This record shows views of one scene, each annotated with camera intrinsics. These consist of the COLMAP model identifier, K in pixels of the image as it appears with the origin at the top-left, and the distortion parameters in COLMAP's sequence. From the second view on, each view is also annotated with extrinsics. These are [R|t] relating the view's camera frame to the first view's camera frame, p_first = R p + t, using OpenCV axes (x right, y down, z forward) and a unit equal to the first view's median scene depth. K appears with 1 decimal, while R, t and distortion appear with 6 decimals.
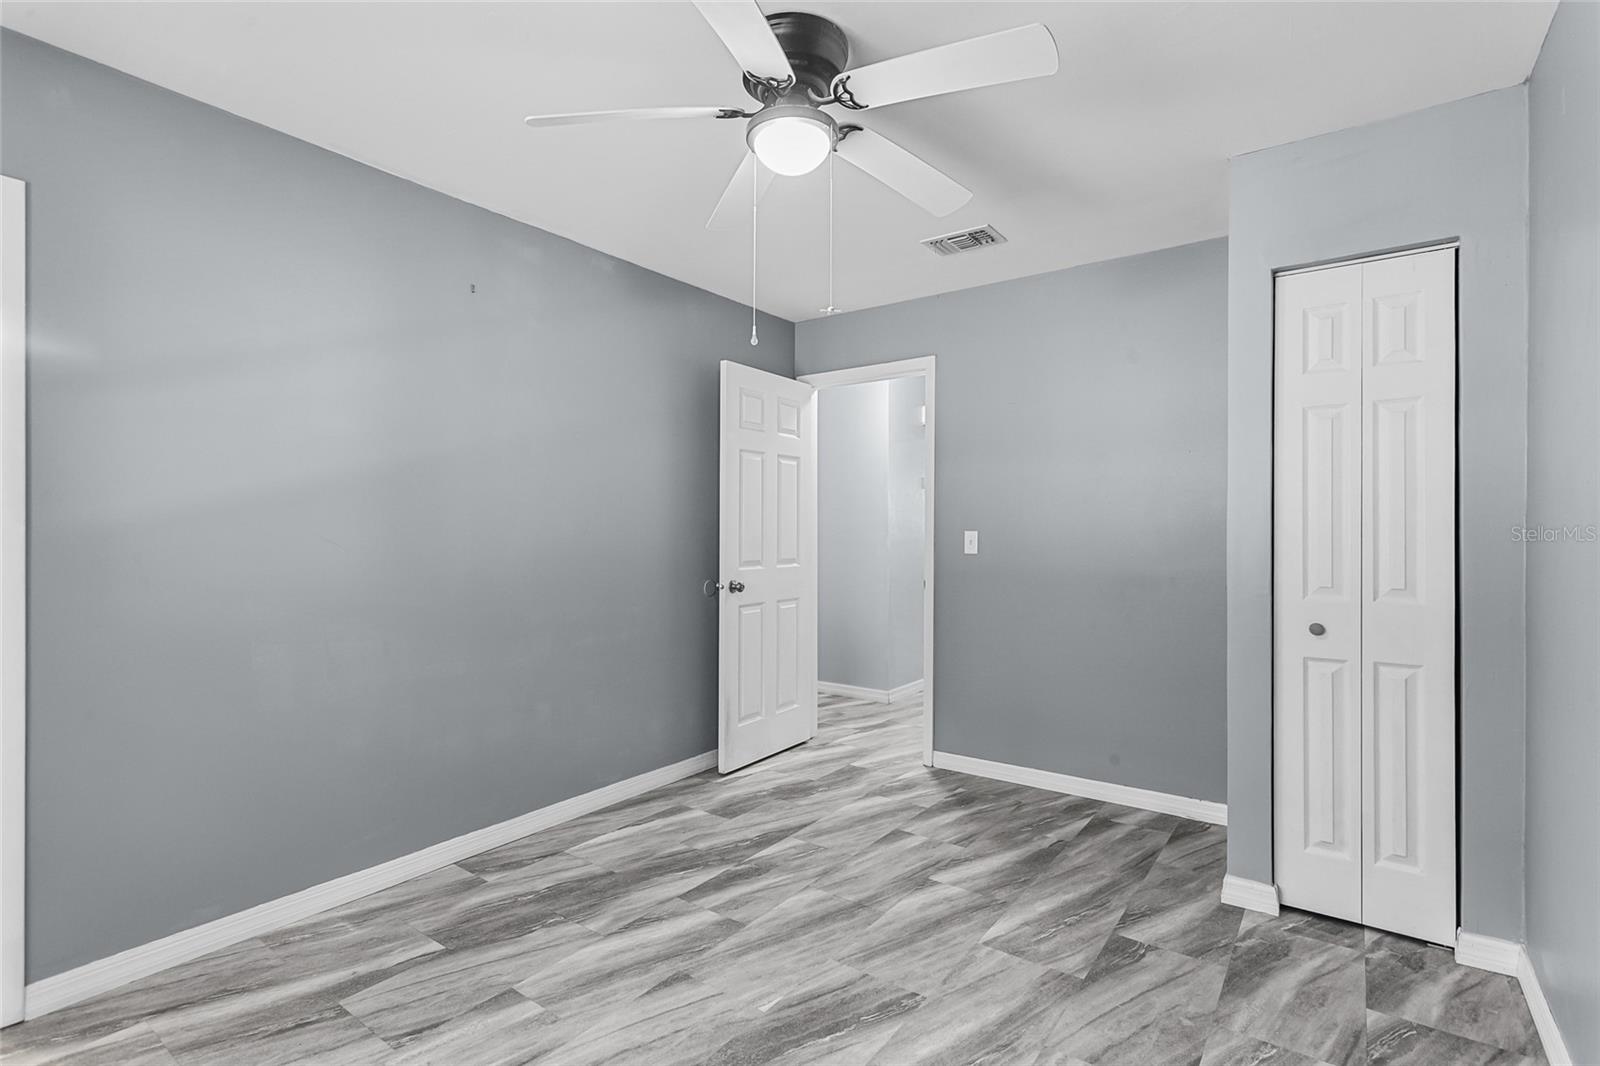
lens RADIAL K [[747.1, 0, 800.0], [0, 747.1, 533.0], [0, 0, 1]] dist [0.002255, 0.000339]
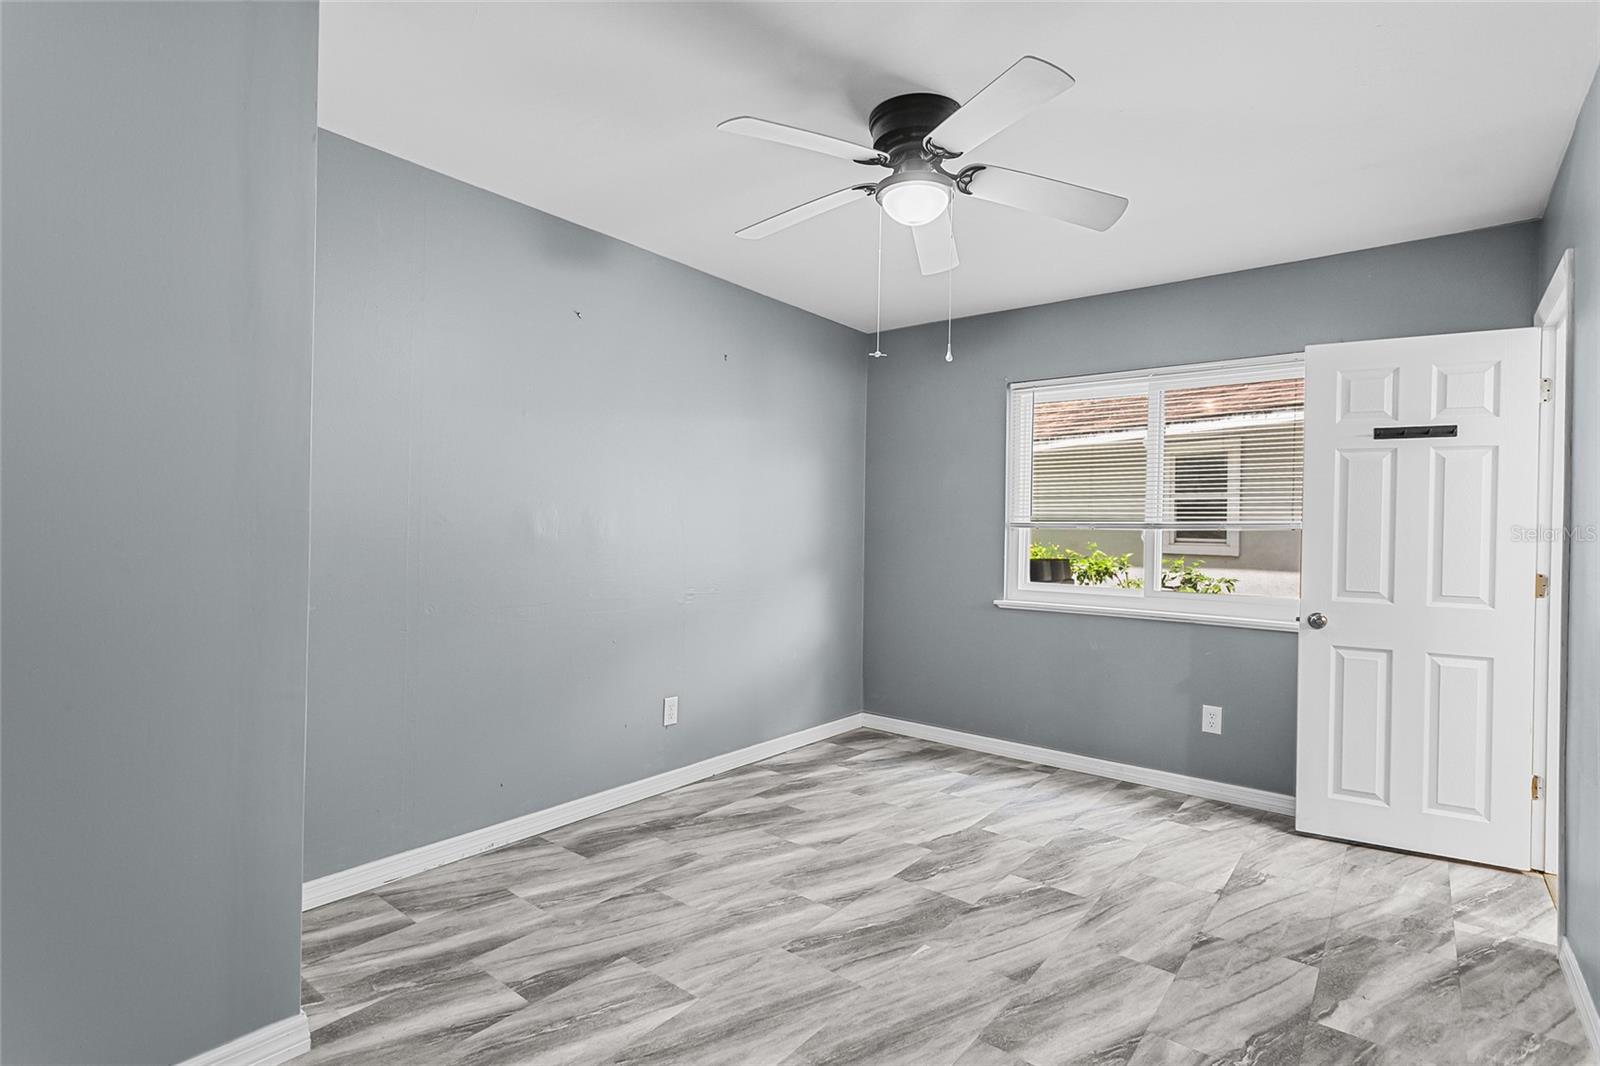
lens RADIAL K [[754.8, 0, 799.3], [0, 754.8, 525.6], [0, 0, 1]] dist [0.000778, 0.000609]
pose [[-0.999064, -0.017180, 0.039691, 0.103374], [-0.017342, 0.999843, -0.003738, -0.003260], [-0.039621, -0.004423, -0.999205, 2.018213]]
